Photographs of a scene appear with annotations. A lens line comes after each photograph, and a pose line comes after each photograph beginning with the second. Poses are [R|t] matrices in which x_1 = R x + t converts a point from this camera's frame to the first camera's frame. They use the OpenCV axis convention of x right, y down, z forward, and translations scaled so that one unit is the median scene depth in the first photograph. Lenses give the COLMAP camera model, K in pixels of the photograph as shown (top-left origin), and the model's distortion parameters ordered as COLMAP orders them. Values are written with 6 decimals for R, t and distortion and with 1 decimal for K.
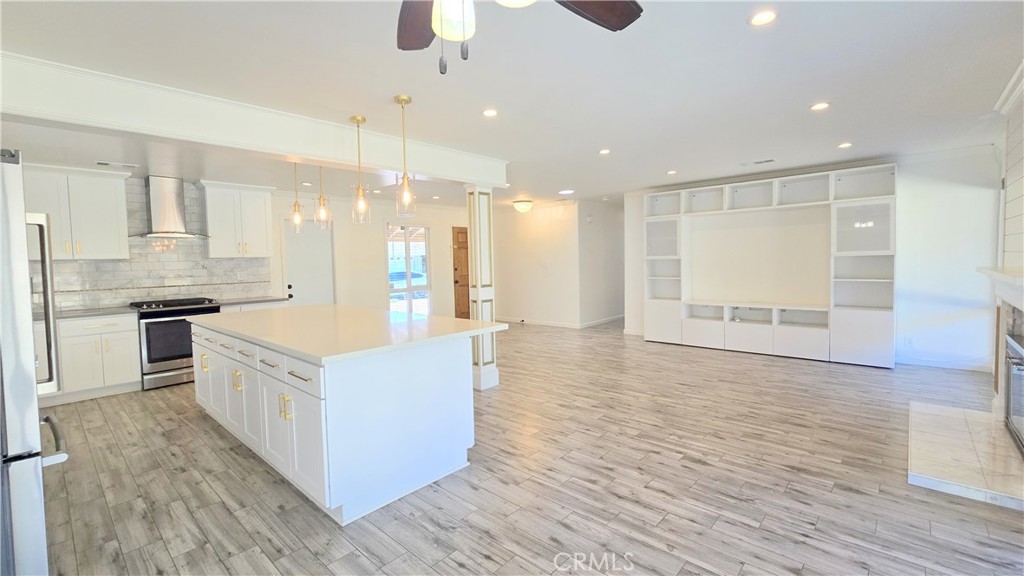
lens RADIAL K [[438.2, 0, 513.8], [0, 438.2, 281.1], [0, 0, 1]] dist [-0.007416, -0.000452]
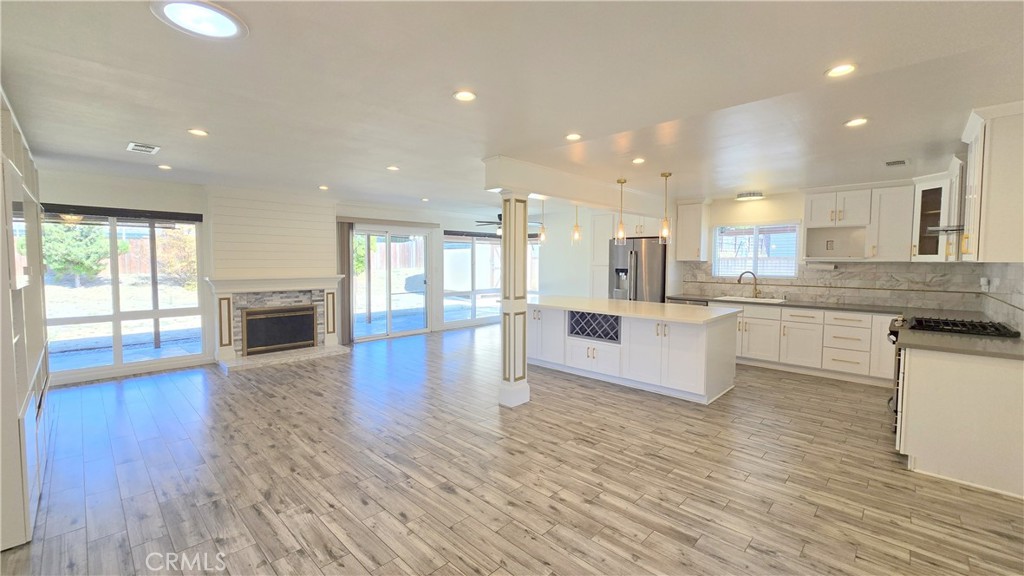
lens RADIAL K [[420.5, 0, 509.9], [0, 420.5, 283.0], [0, 0, 1]] dist [-0.005486, -0.000377]
pose [[-0.999287, 0.016972, 0.033737, -0.092413], [0.020368, 0.994472, 0.103008, -0.110672], [-0.031802, 0.103622, -0.994108, 1.834114]]
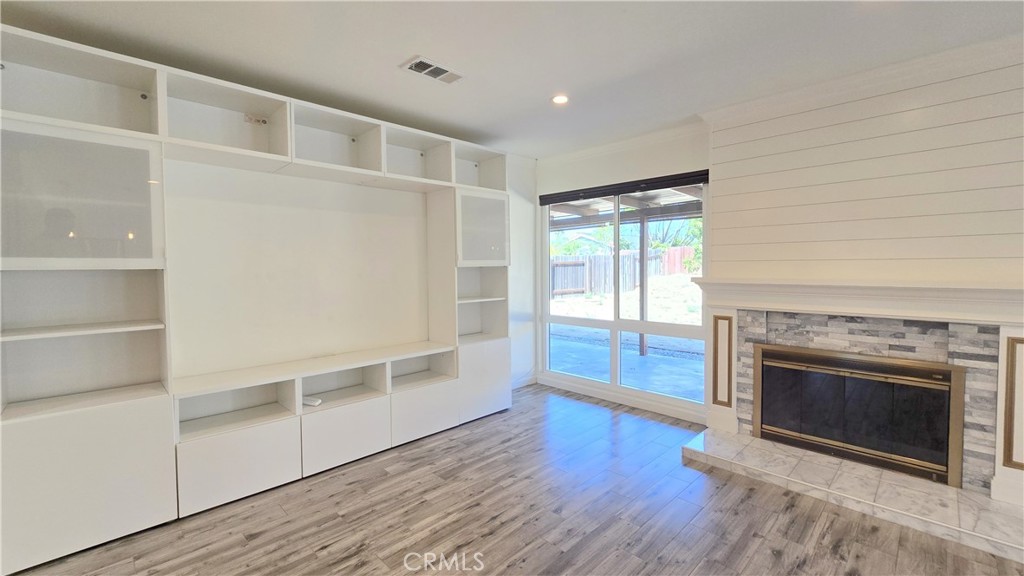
lens RADIAL K [[425.7, 0, 514.1], [0, 425.7, 280.8], [0, 0, 1]] dist [-0.002861, -0.000193]
pose [[0.048747, -0.009854, 0.998763, 0.092711], [0.055342, 0.998442, 0.007150, -0.038883], [-0.997277, 0.054925, 0.049217, 0.965387]]
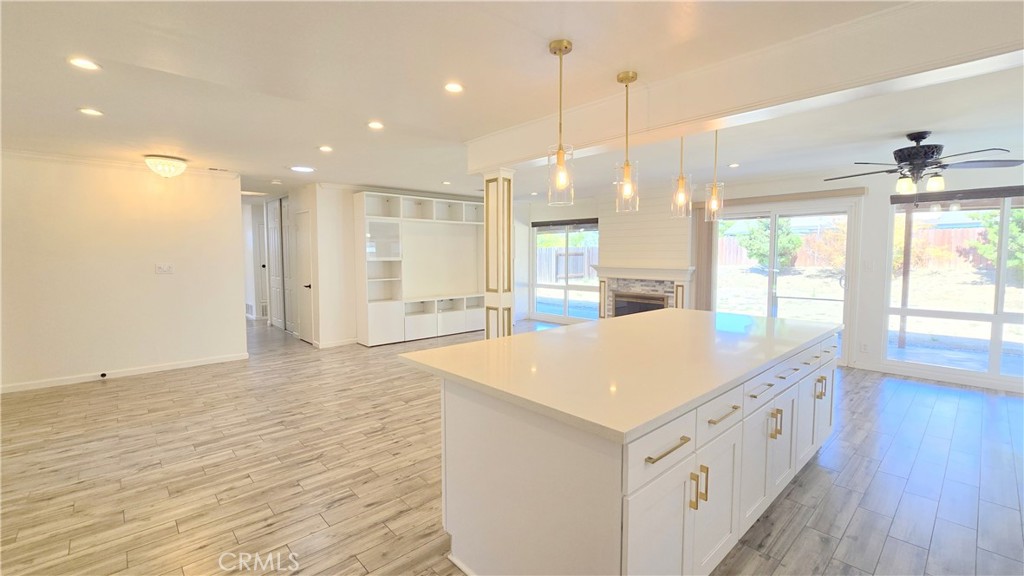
lens RADIAL K [[438.2, 0, 513.8], [0, 438.2, 281.1], [0, 0, 1]] dist [-0.007416, -0.000452]
pose [[0.089309, -0.038772, 0.995249, -0.873888], [0.048773, 0.998214, 0.034511, -0.032998], [-0.994809, 0.045459, 0.091041, 0.859267]]
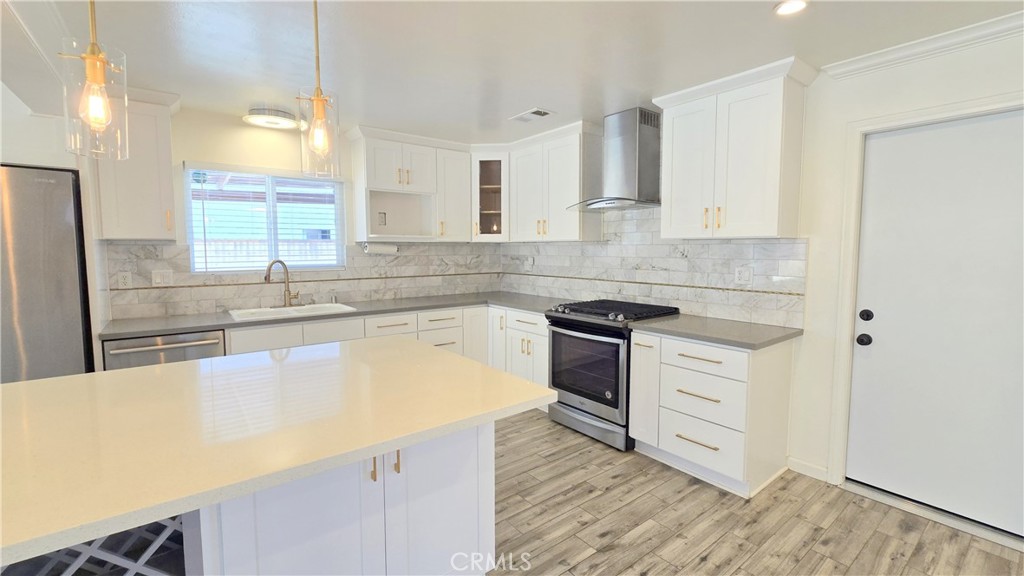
lens RADIAL K [[438.2, 0, 513.8], [0, 438.2, 281.1], [0, 0, 1]] dist [-0.007416, -0.000452]
pose [[-0.171062, 0.097088, -0.980465, -0.130085], [-0.044231, 0.993373, 0.106083, -0.057948], [0.984267, 0.061514, -0.165635, 1.041176]]
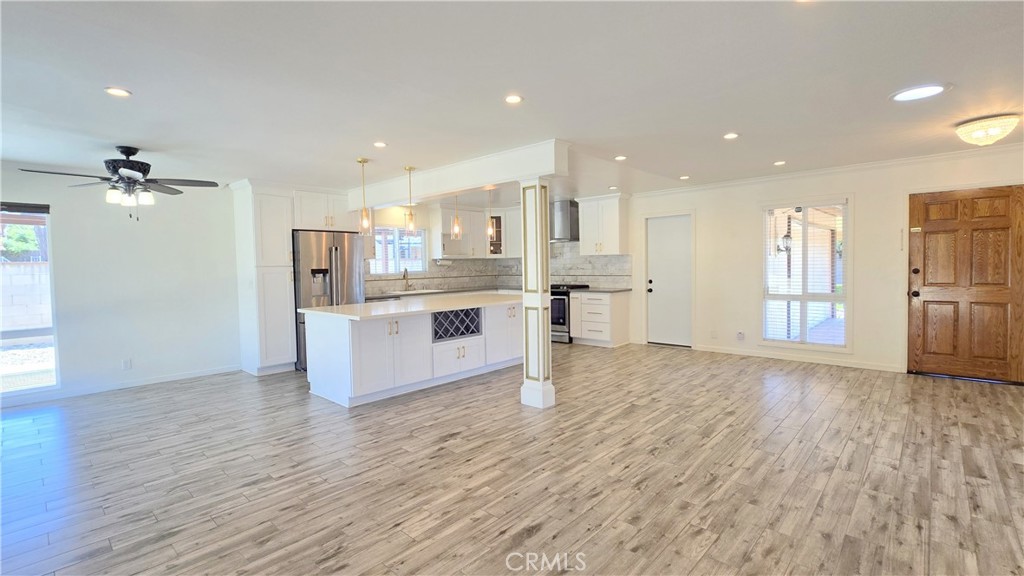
lens RADIAL K [[459.5, 0, 516.1], [0, 459.5, 282.5], [0, 0, 1]] dist [-0.007930, 0.000184]
pose [[-0.004327, 0.063979, -0.997942, 0.823979], [-0.030673, 0.997473, 0.064082, -0.062932], [0.999520, 0.030887, -0.002354, 0.924095]]
